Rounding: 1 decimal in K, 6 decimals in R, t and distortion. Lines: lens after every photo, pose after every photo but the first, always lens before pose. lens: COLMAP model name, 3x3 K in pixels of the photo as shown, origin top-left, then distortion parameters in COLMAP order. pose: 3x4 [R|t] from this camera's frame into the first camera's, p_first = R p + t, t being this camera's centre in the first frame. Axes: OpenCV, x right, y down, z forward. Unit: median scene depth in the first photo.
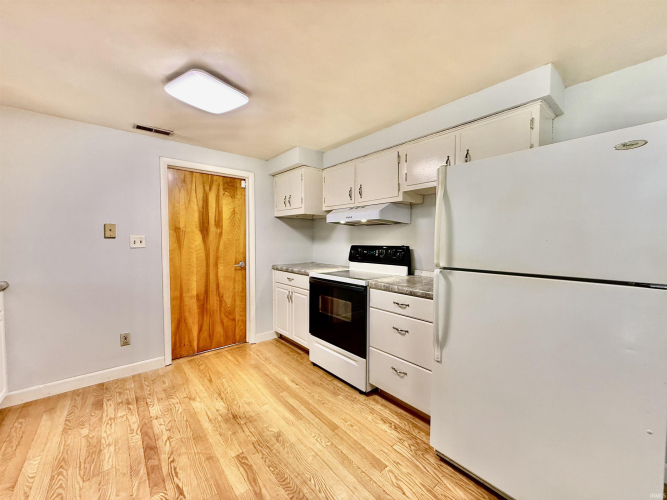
lens RADIAL K [[264.9, 0, 333.8], [0, 264.9, 251.3], [0, 0, 1]] dist [-0.000867, -0.000088]
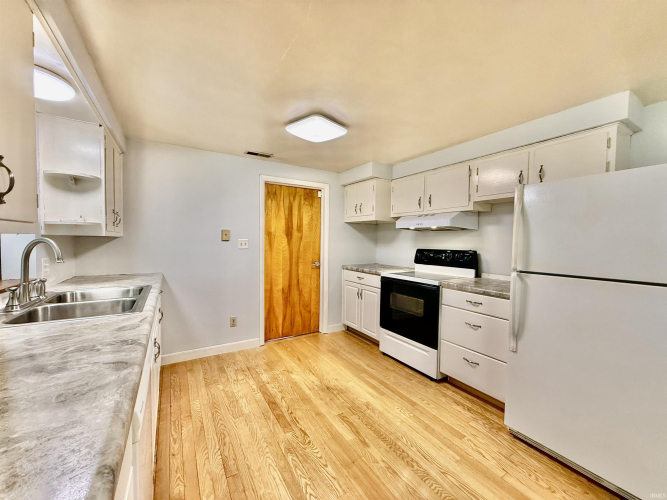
lens RADIAL K [[264.9, 0, 333.7], [0, 264.9, 251.1], [0, 0, 1]] dist [-0.000867, -0.000088]
pose [[0.988149, 0.015436, -0.152717, -0.138578], [-0.015941, 0.999871, -0.002085, -0.006820], [0.152665, 0.004495, 0.988268, -0.174327]]
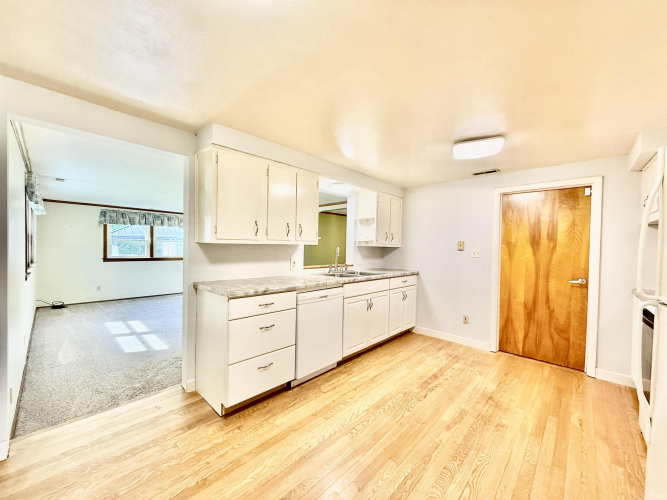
lens RADIAL K [[264.9, 0, 332.2], [0, 264.9, 250.7], [0, 0, 1]] dist [-0.000867, -0.000088]
pose [[0.117250, 0.011276, -0.993038, 0.604146], [-0.062202, 0.998056, 0.003989, -0.008366], [0.991153, 0.061301, 0.117723, 0.075046]]
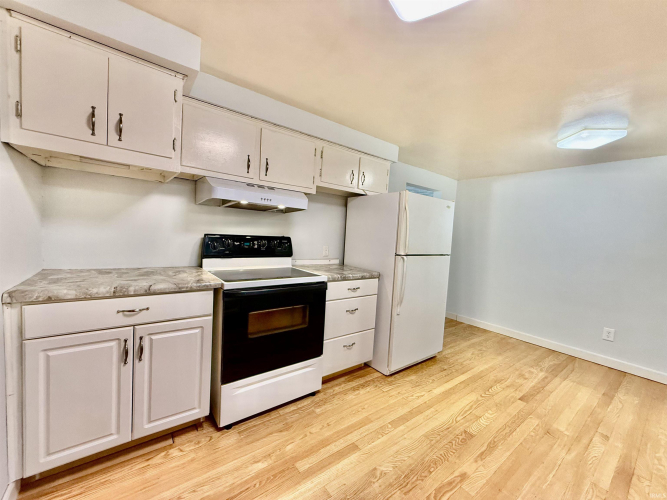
lens RADIAL K [[264.9, 0, 328.3], [0, 264.9, 251.8], [0, 0, 1]] dist [-0.000867, -0.000088]
pose [[0.067217, -0.068321, 0.995396, -0.752720], [-0.015892, 0.997453, 0.069536, -0.037918], [-0.997612, -0.020493, 0.065960, 0.842474]]
